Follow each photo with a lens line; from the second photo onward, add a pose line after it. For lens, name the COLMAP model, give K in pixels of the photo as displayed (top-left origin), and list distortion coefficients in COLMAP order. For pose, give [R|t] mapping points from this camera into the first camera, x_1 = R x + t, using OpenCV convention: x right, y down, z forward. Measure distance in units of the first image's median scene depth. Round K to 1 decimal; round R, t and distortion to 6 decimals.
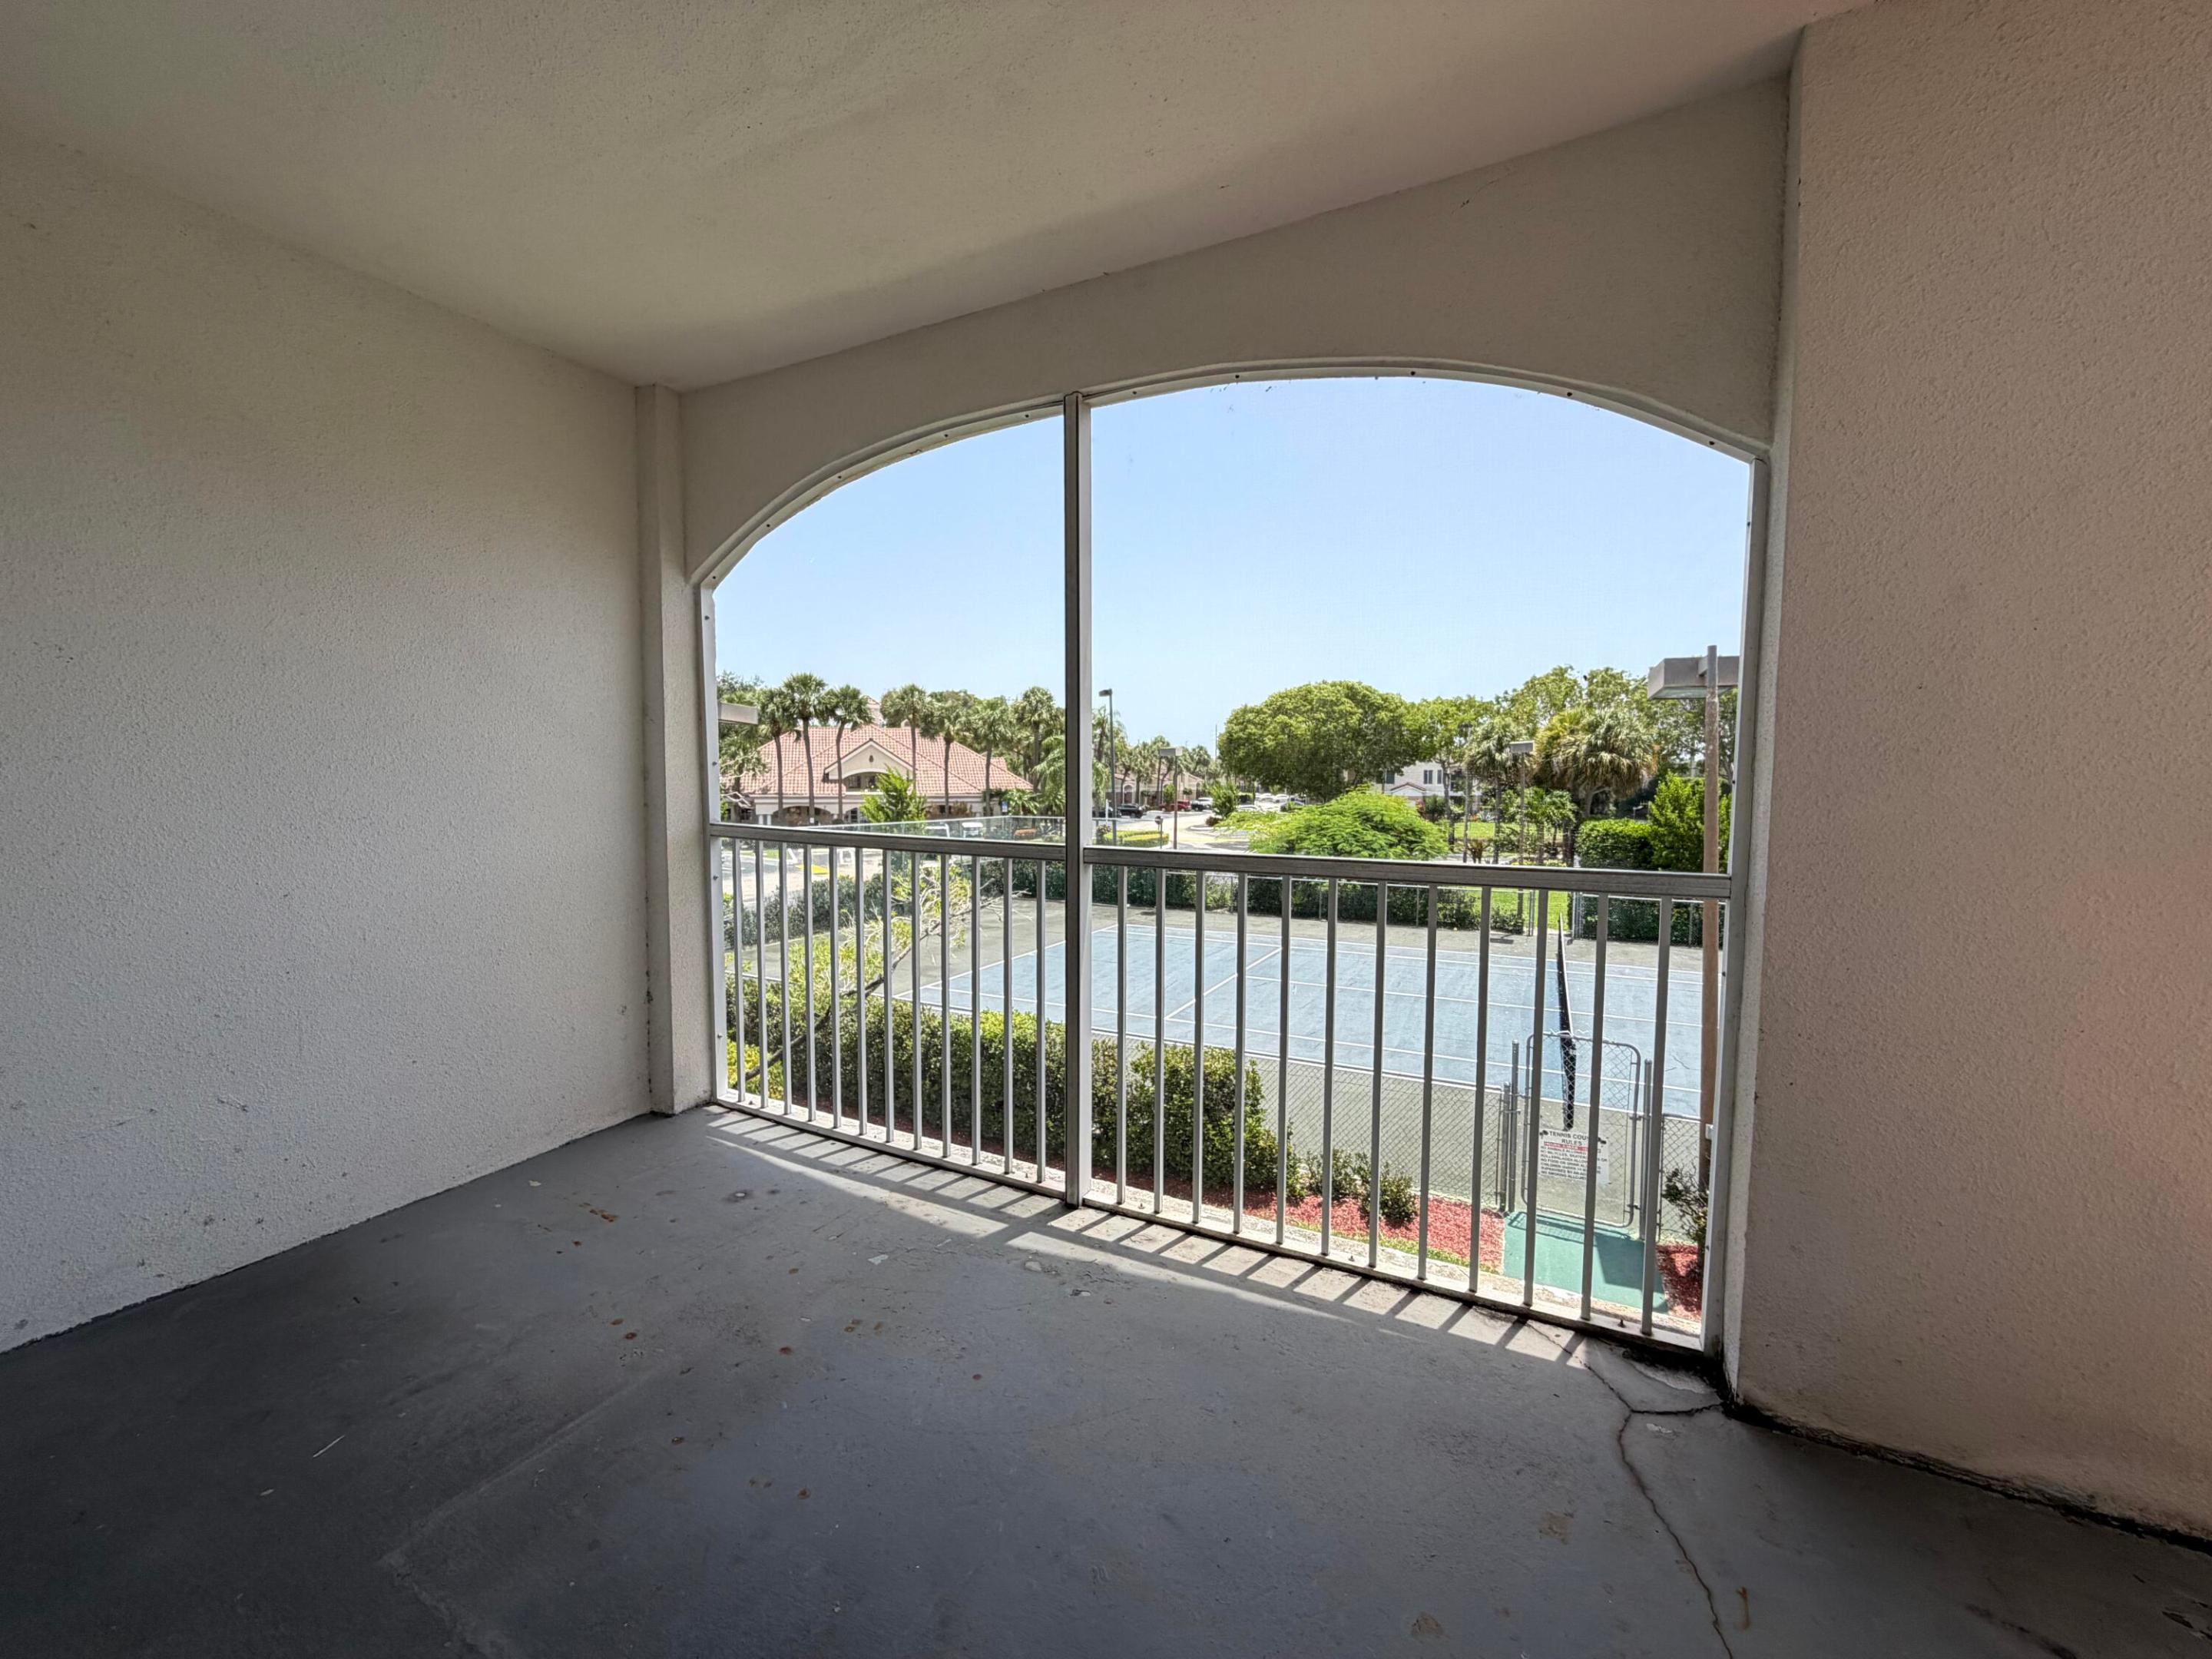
lens RADIAL K [[880.1, 0, 1099.8], [0, 880.1, 834.2], [0, 0, 1]] dist [-0.003789, 0.000481]
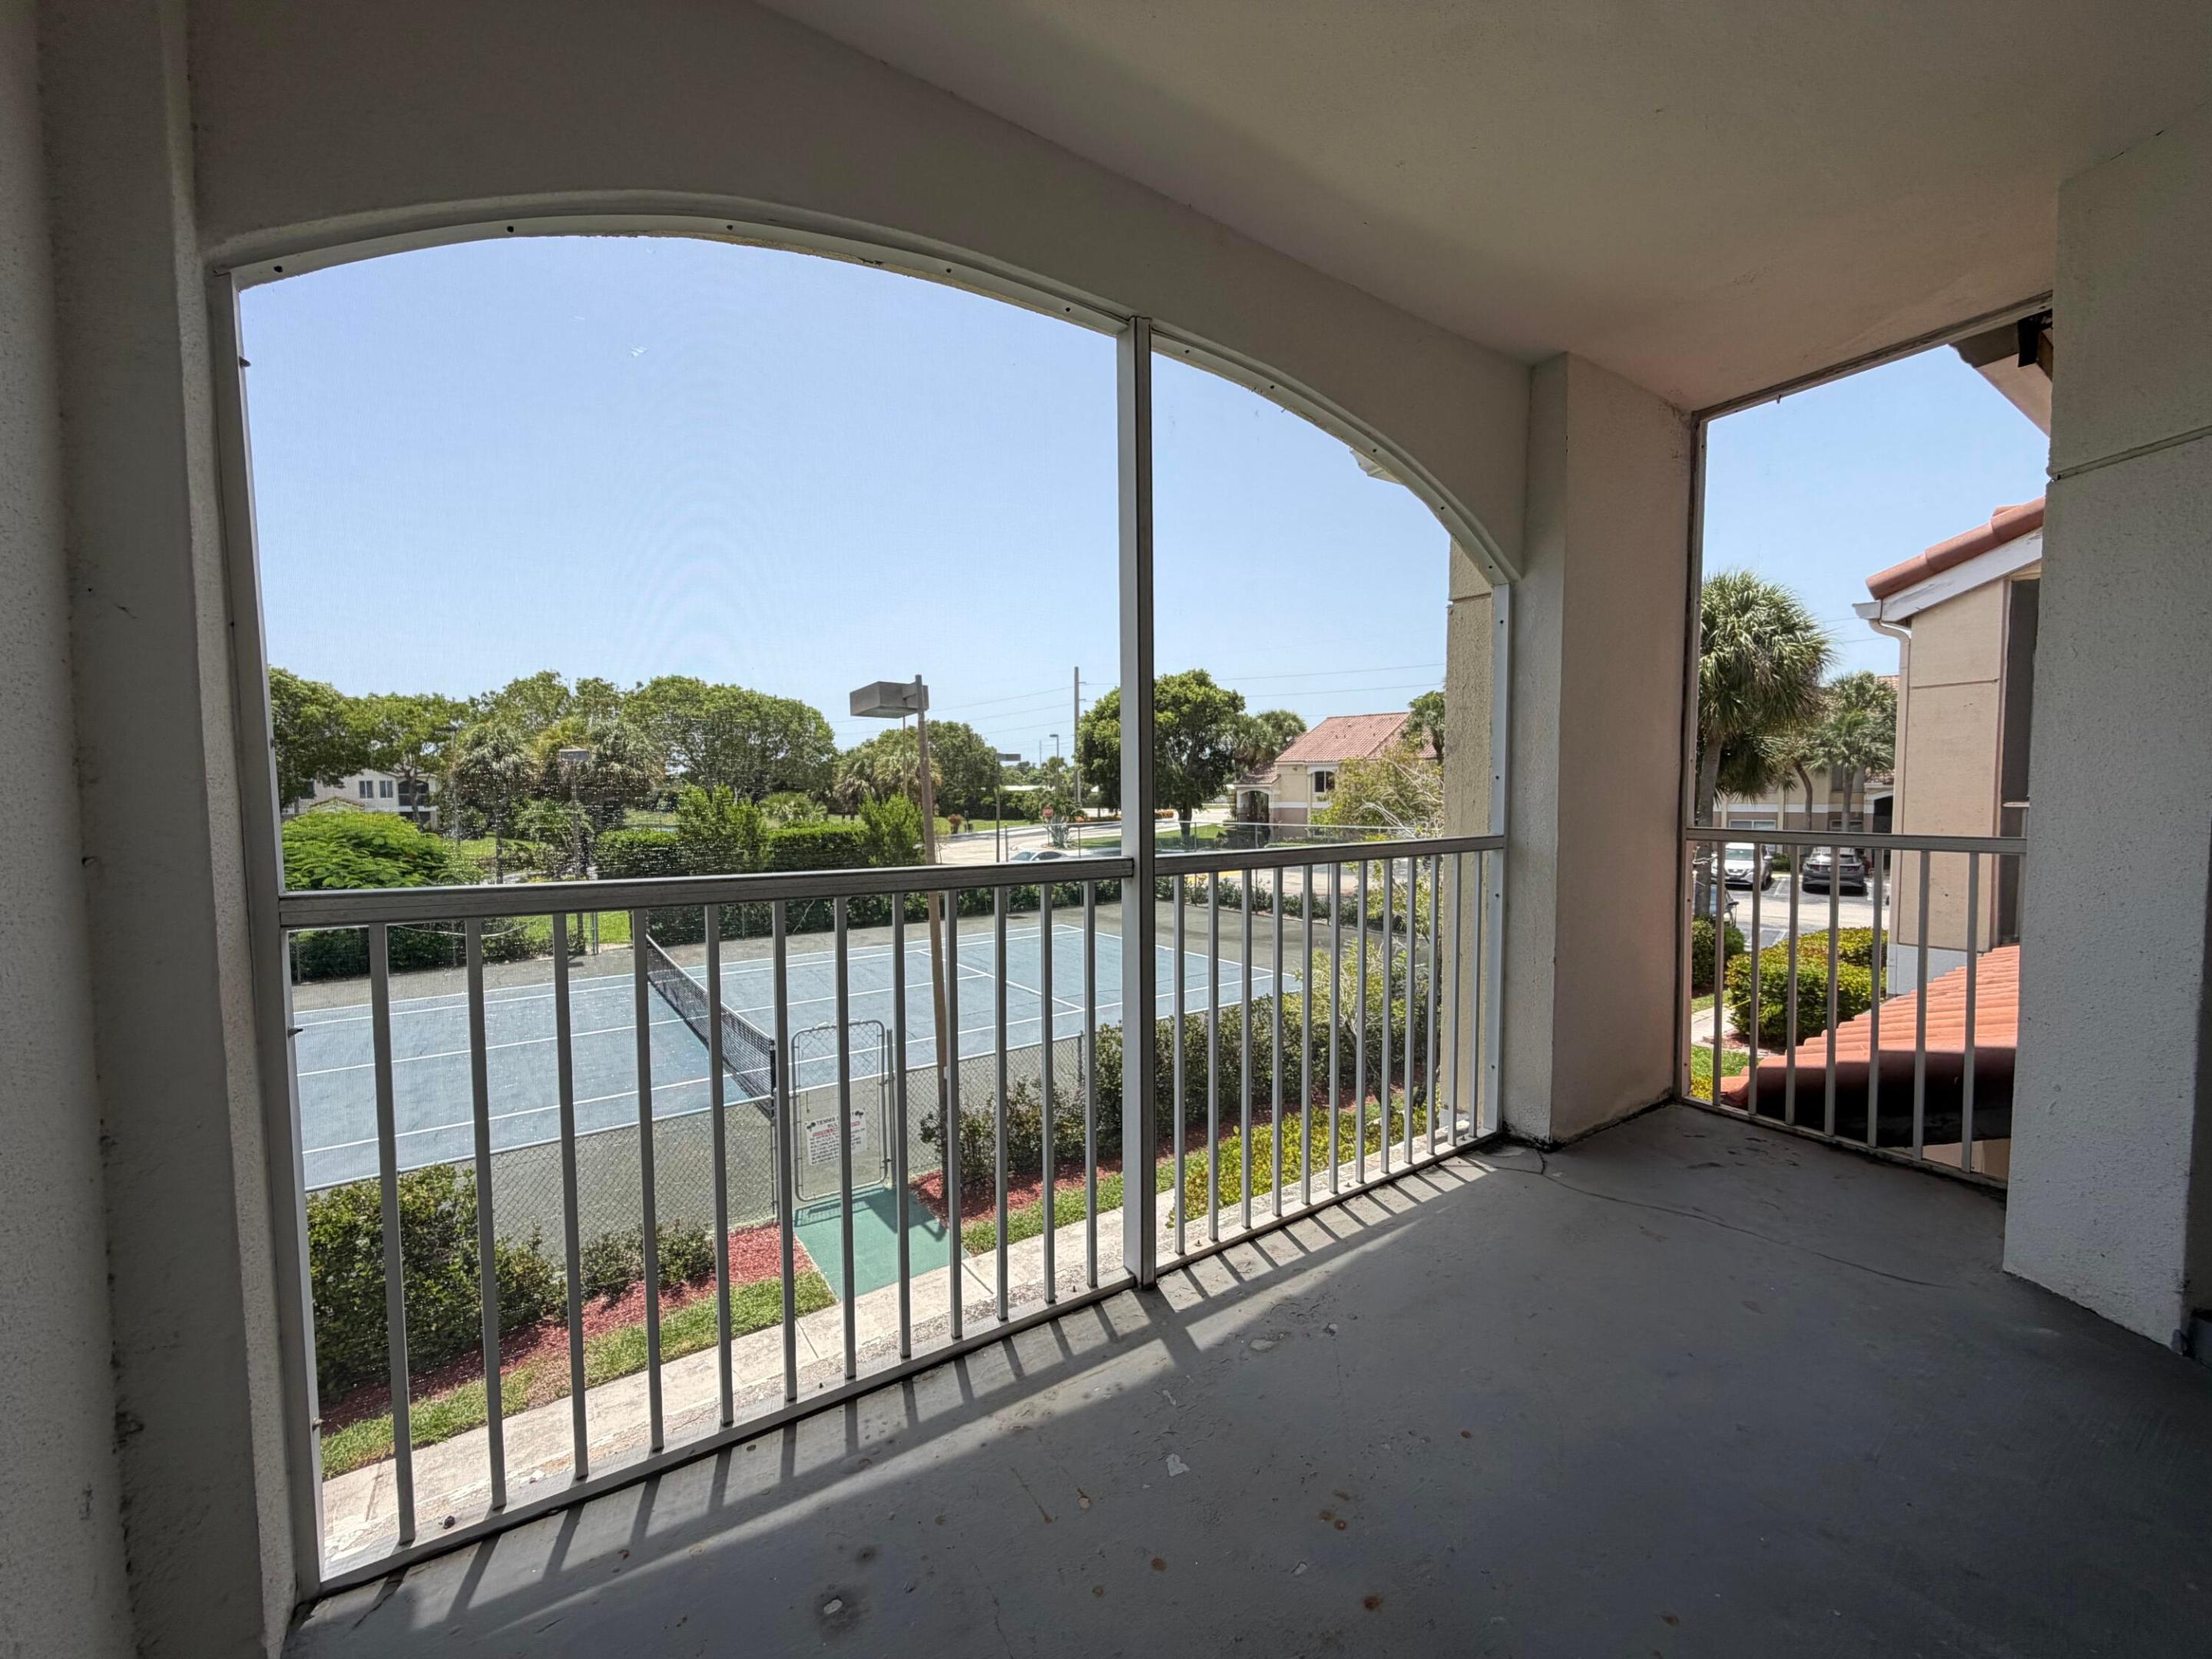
lens RADIAL K [[880.1, 0, 1099.8], [0, 880.1, 834.2], [0, 0, 1]] dist [-0.003789, 0.000481]
pose [[0.473844, -0.053717, 0.878969, -0.088064], [0.064793, 0.997559, 0.026035, -0.003703], [-0.878222, 0.044615, 0.476168, 0.071334]]
